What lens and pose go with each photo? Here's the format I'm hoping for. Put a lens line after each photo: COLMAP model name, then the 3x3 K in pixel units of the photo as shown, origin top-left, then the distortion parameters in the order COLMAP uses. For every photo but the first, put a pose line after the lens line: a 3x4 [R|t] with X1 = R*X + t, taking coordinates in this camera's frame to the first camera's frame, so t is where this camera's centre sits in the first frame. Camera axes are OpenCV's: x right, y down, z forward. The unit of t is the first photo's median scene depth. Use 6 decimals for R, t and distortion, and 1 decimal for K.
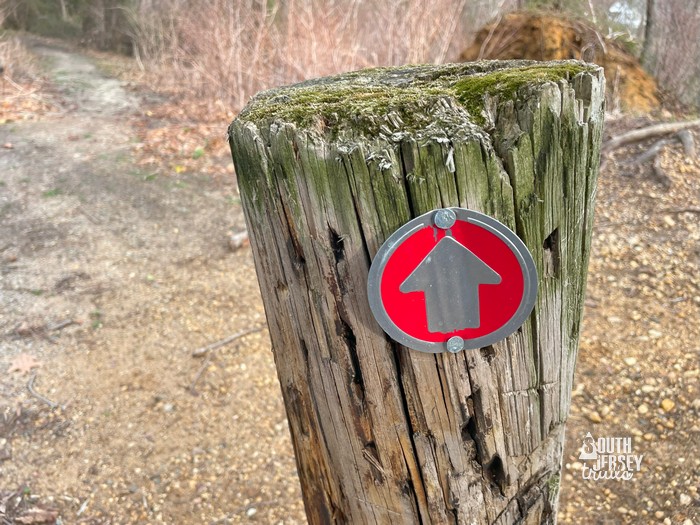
lens RADIAL K [[514.1, 0, 349.5], [0, 514.1, 248.2], [0, 0, 1]] dist [0.083735, -0.091650]
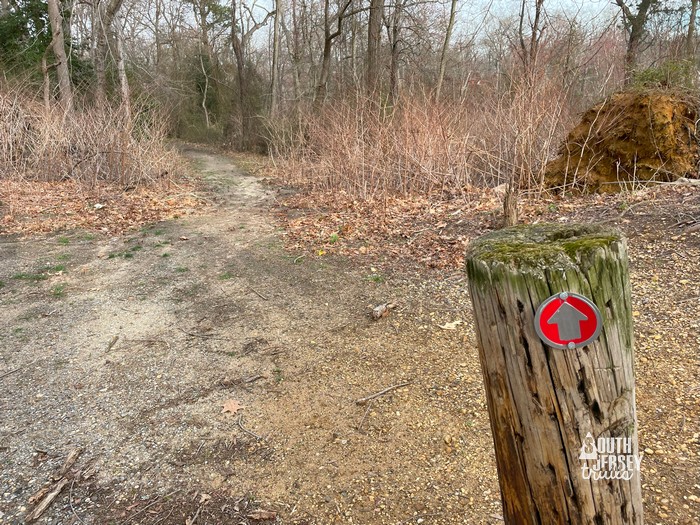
lens RADIAL K [[514.1, 0, 349.5], [0, 514.1, 248.2], [0, 0, 1]] dist [0.083735, -0.091650]
pose [[0.978780, -0.034958, -0.201910, -0.059189], [0.006167, 0.989920, -0.141493, 0.012369], [0.204821, 0.137246, 0.969129, -0.318391]]
